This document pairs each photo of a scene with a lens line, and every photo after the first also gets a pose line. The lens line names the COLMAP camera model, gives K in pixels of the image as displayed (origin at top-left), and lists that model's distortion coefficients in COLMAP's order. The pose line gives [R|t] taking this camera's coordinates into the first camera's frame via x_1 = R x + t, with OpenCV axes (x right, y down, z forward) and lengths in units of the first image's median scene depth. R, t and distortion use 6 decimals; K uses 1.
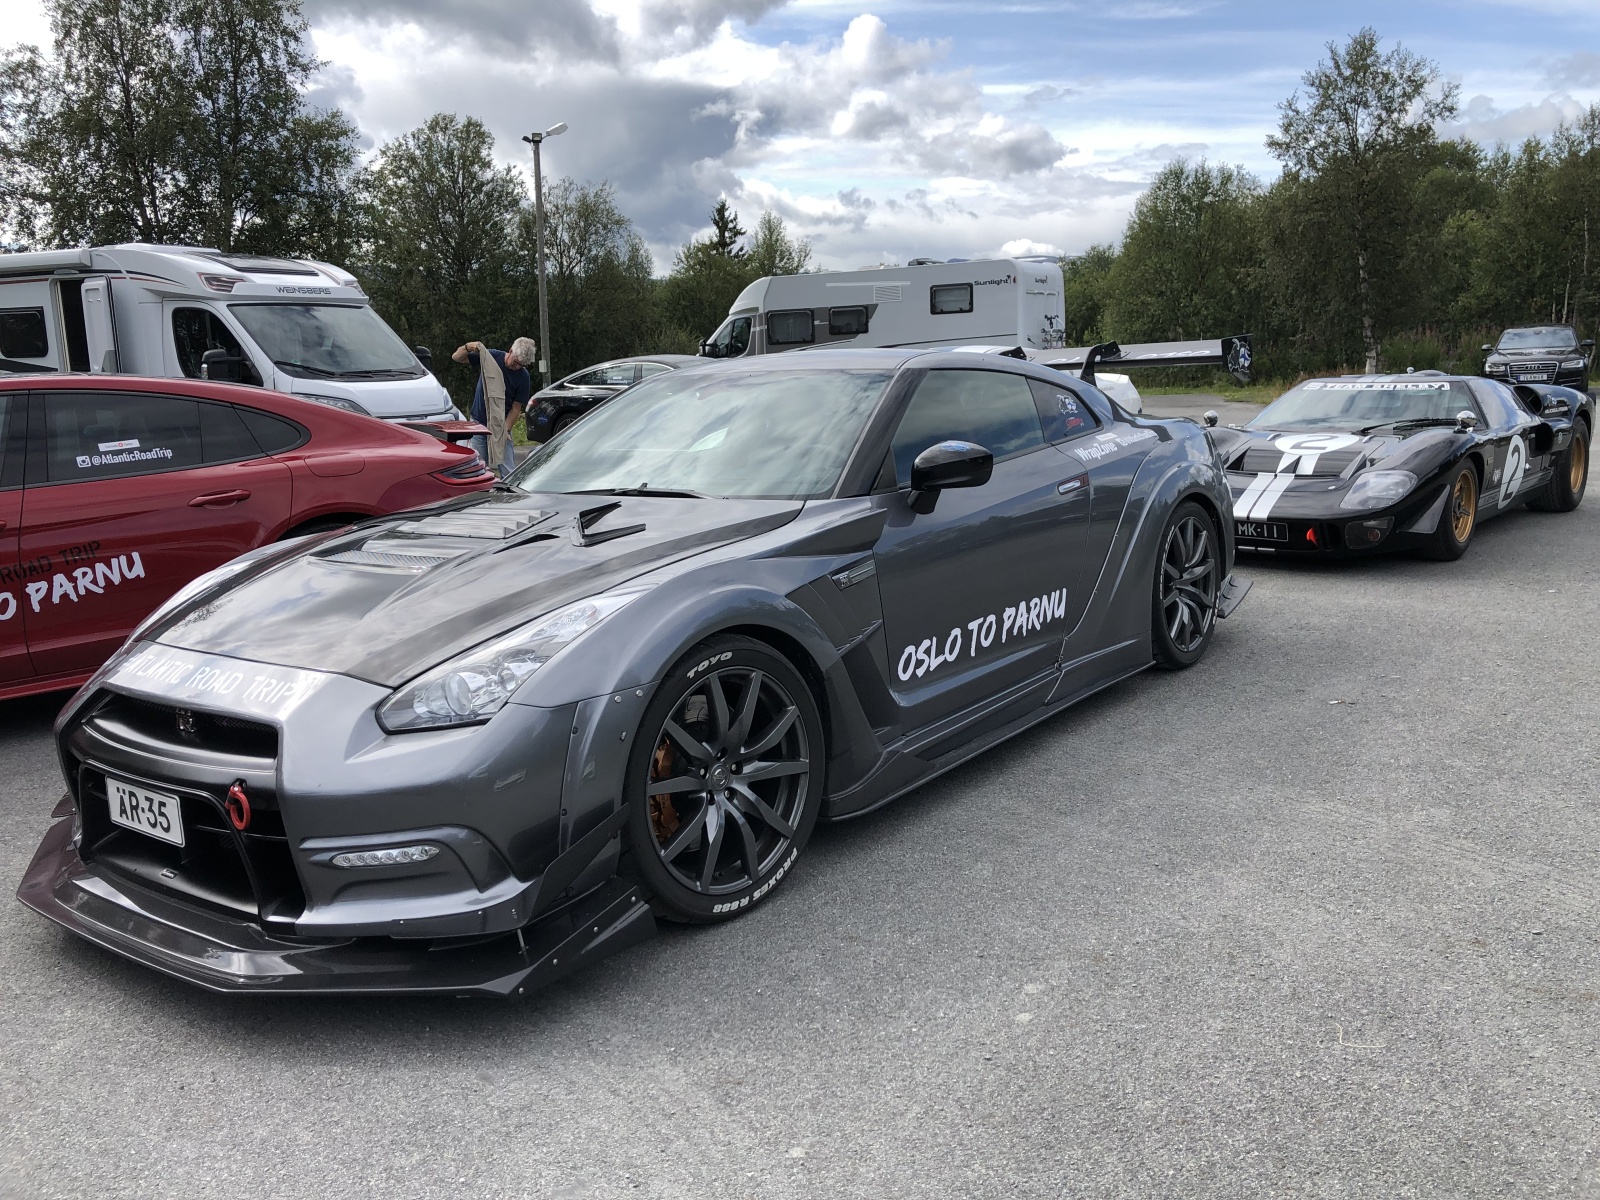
lens RADIAL K [[1326.8, 0, 814.8], [0, 1326.8, 609.4], [0, 0, 1]] dist [0.040141, -0.034764]
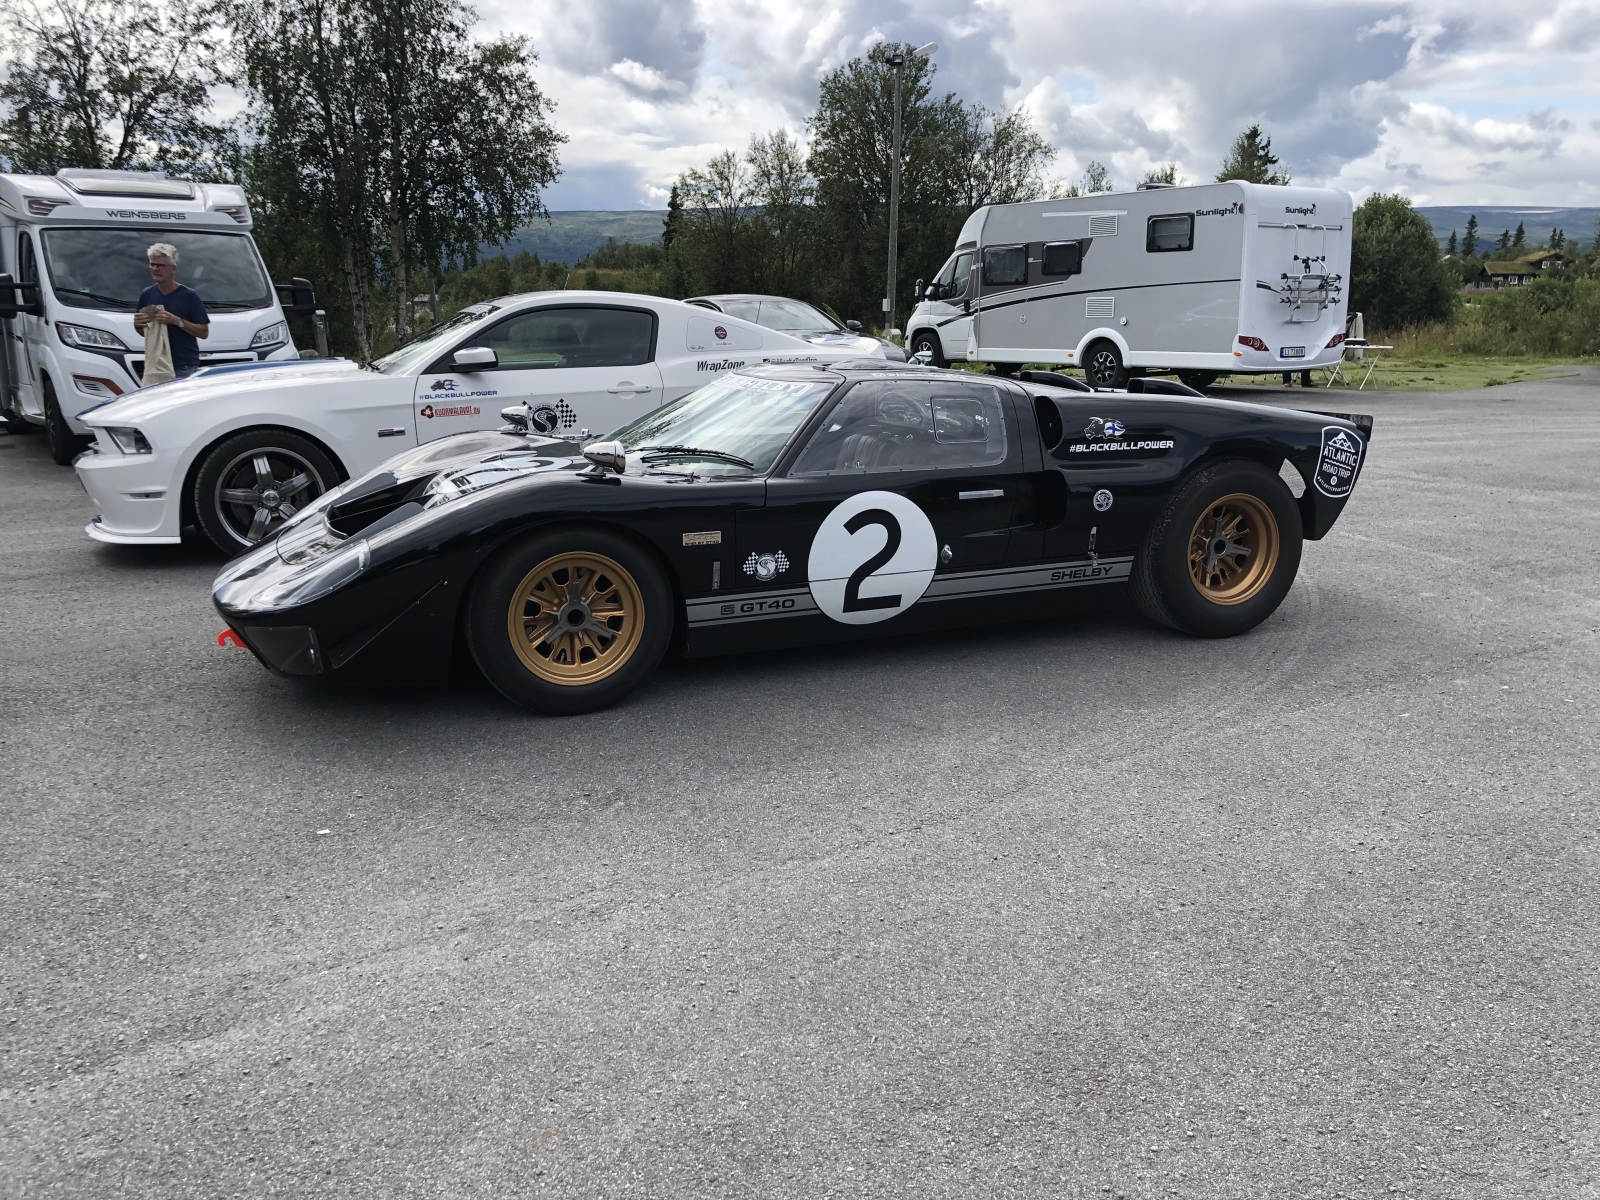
lens RADIAL K [[1326.8, 0, 804.5], [0, 1326.8, 584.1], [0, 0, 1]] dist [0.040141, -0.034764]
pose [[0.898371, 0.119536, -0.422659, 0.269995], [-0.108065, 0.992830, 0.051097, -0.043711], [0.425736, -0.000230, 0.904847, 0.191167]]
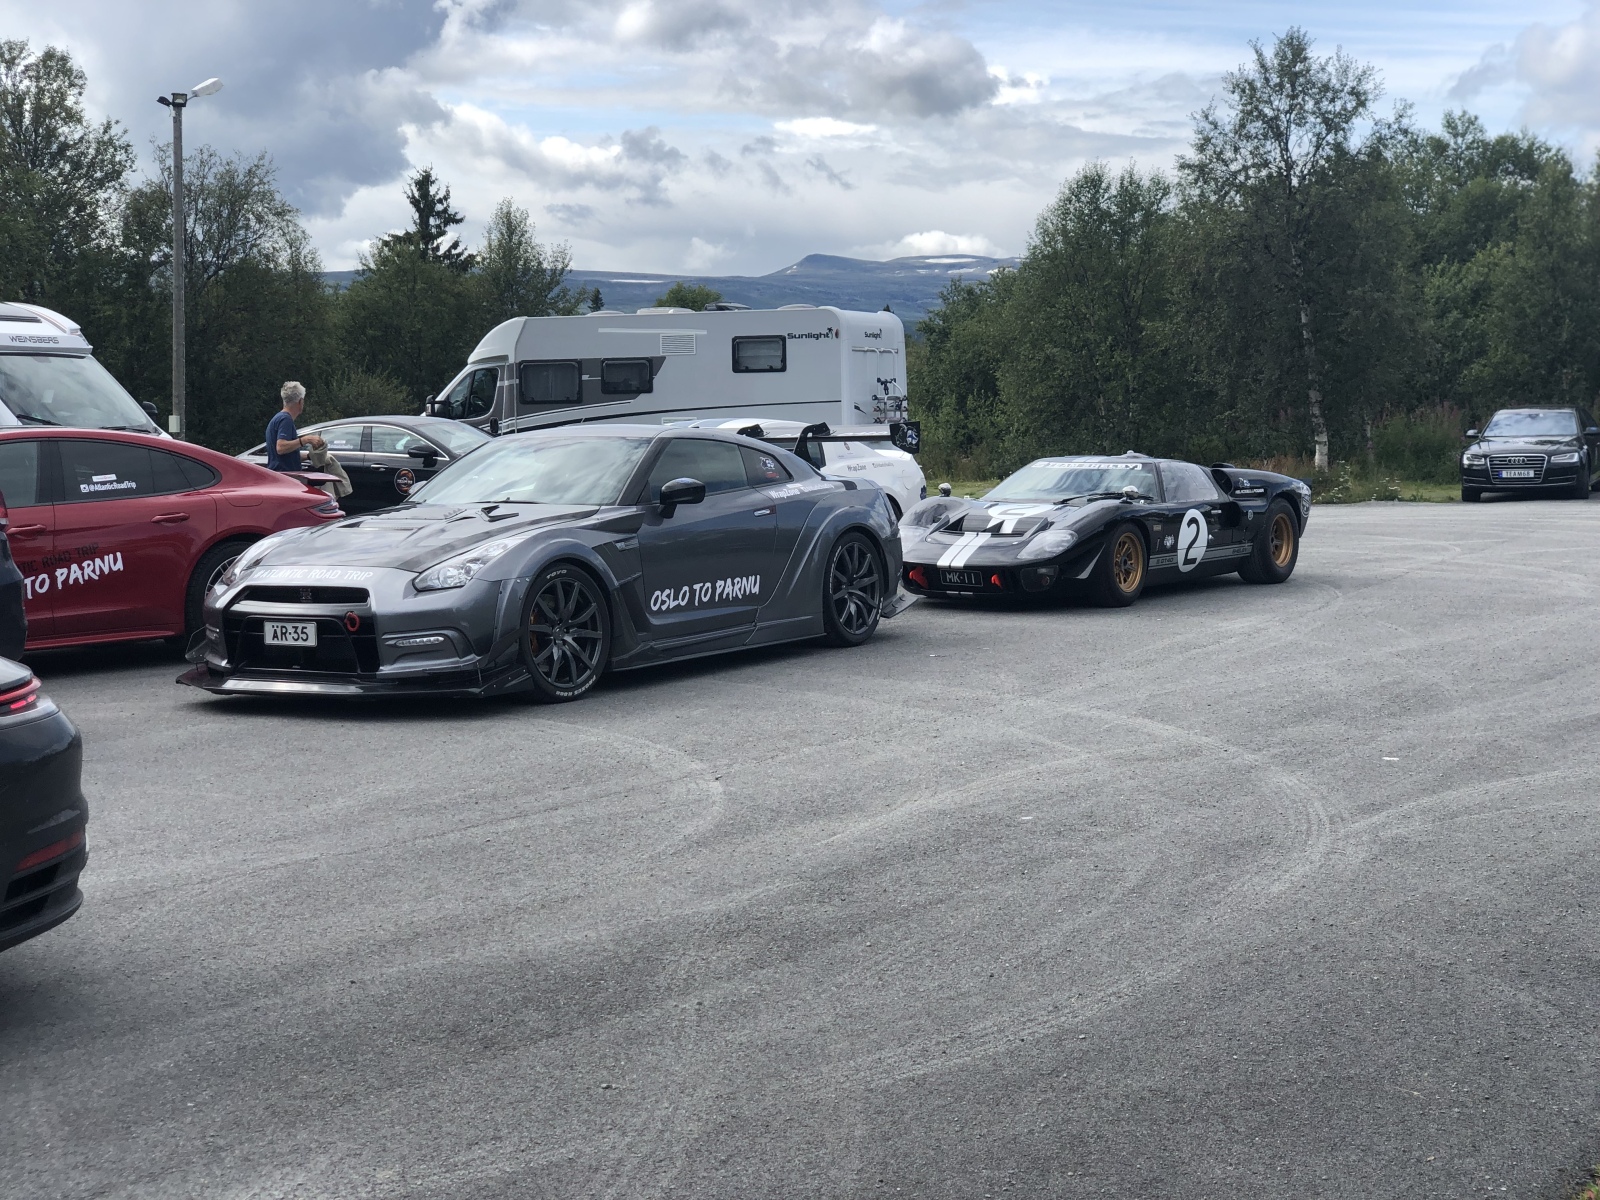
lens RADIAL K [[2405.1, 0, 799.1], [0, 2405.1, 601.7], [0, 0, 1]] dist [0.080436, 0.000000]
pose [[0.995082, 0.018513, 0.097307, -0.009520], [-0.007445, 0.993578, -0.112907, 0.071795], [-0.098772, 0.111627, 0.988829, -0.392194]]
